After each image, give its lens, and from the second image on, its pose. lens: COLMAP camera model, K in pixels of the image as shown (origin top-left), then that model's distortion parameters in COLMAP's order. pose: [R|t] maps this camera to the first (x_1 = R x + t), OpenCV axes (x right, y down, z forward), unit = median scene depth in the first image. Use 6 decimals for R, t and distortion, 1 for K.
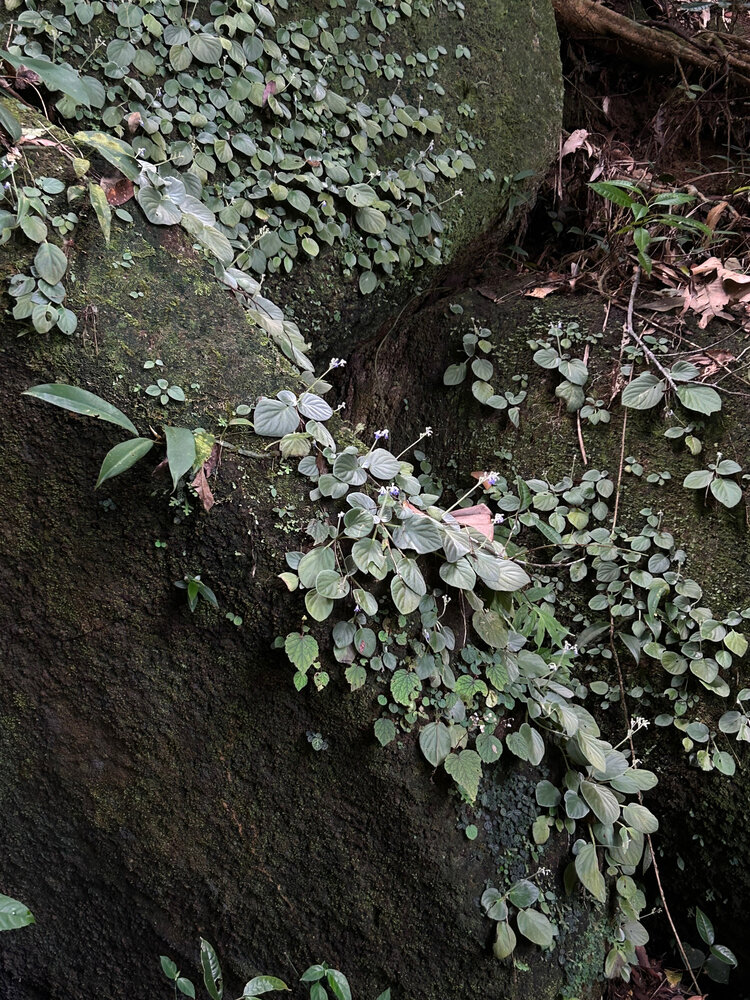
lens RADIAL K [[1526.4, 0, 379.0], [0, 1526.4, 499.7], [0, 0, 1]] dist [0.140360, 0.000000]
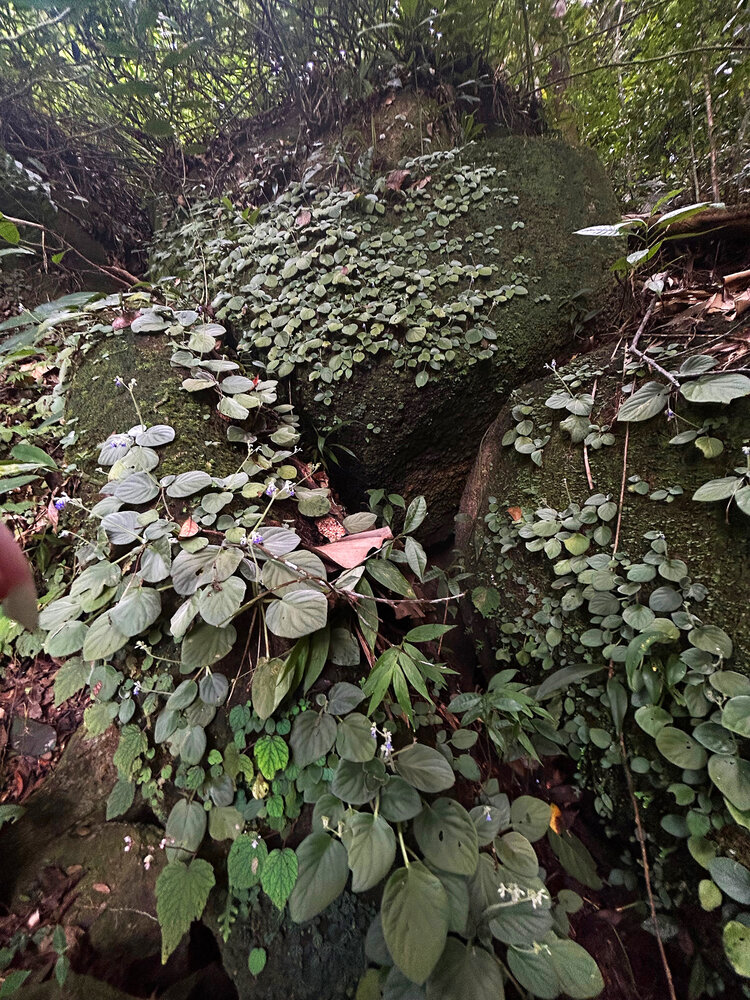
lens RADIAL K [[402.4, 0, 377.4], [0, 402.4, 500.5], [0, 0, 1]] dist [-0.000201, 0.000171]
pose [[0.750337, -0.076391, -0.656627, 0.209712], [0.002975, 0.993681, -0.112204, 0.013582], [0.661049, 0.082238, 0.745822, 0.737318]]
